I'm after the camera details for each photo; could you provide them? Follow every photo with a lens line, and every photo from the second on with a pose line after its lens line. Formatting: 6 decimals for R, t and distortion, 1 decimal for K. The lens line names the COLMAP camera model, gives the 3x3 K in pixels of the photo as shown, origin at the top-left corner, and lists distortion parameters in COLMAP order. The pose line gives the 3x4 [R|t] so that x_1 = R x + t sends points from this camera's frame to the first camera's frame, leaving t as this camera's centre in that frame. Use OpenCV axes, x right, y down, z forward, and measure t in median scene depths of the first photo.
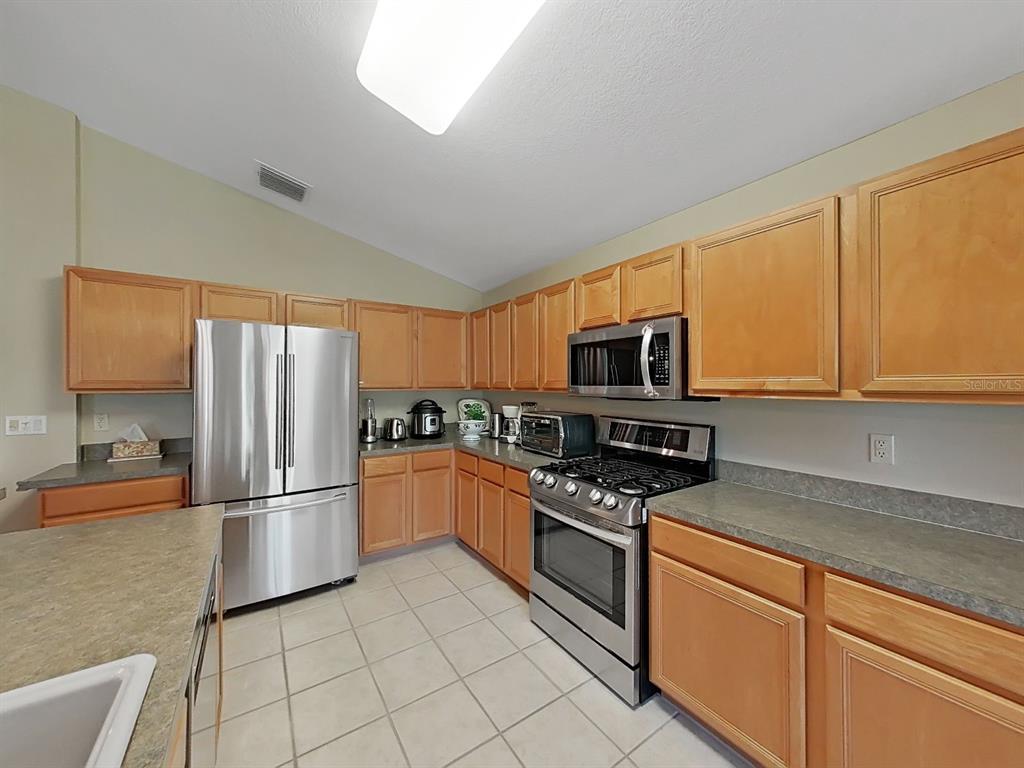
lens RADIAL K [[382.0, 0, 513.1], [0, 382.0, 383.1], [0, 0, 1]] dist [-0.000312, -0.000452]
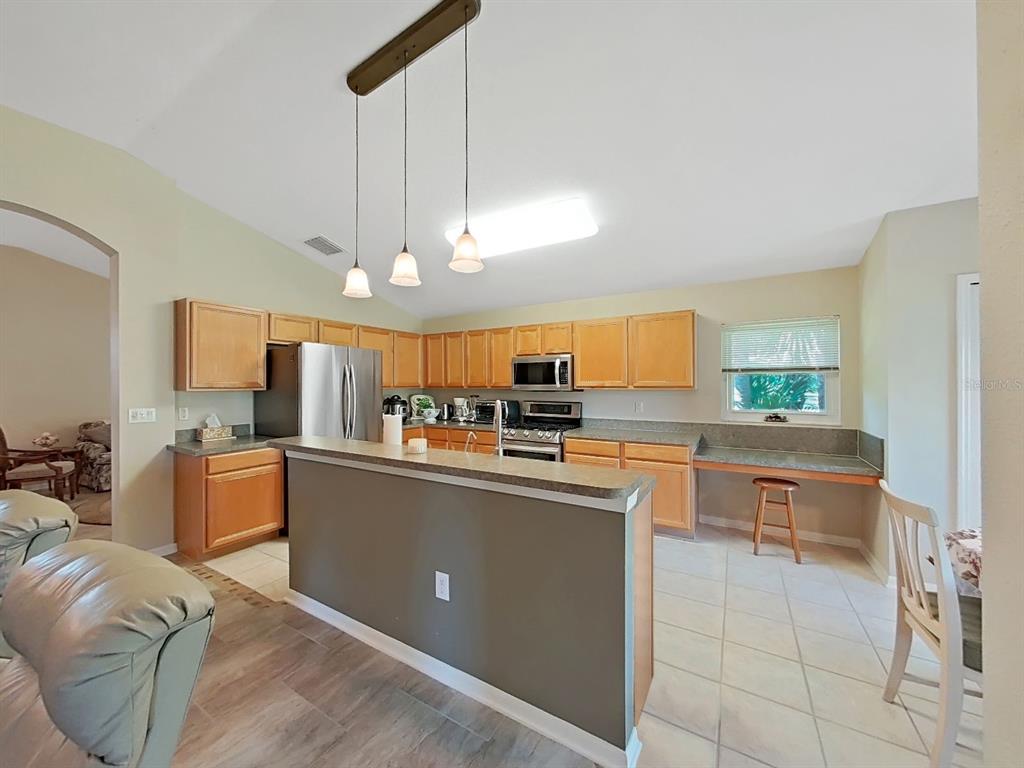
lens RADIAL K [[382.0, 0, 511.4], [0, 382.0, 383.8], [0, 0, 1]] dist [-0.000312, -0.000452]
pose [[0.903681, -0.000027, 0.428207, -0.594043], [0.000106, 1.000000, -0.000160, 0.001506], [-0.428207, 0.000190, 0.903681, -0.624920]]
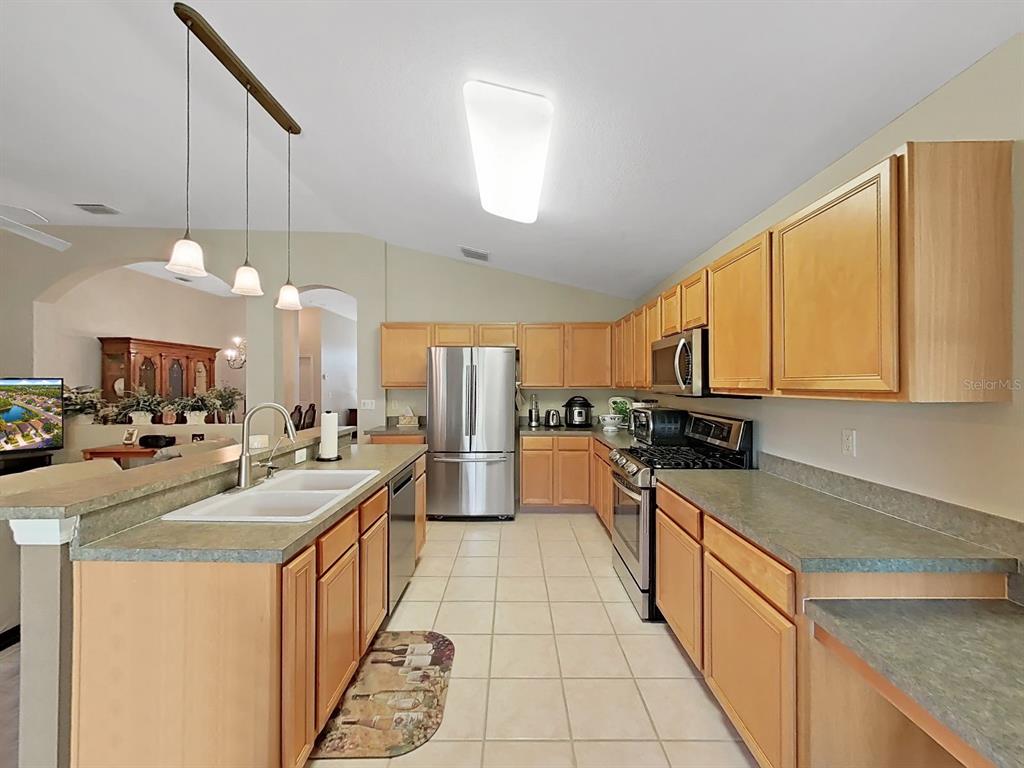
lens RADIAL K [[410.1, 0, 512.1], [0, 410.1, 384.5], [0, 0, 1]] dist [0.000925, -0.000008]
pose [[0.826655, 0.001352, -0.562708, 0.458569], [0.001153, 0.999991, 0.004097, -0.000408], [0.562709, -0.004035, 0.826646, -0.288948]]
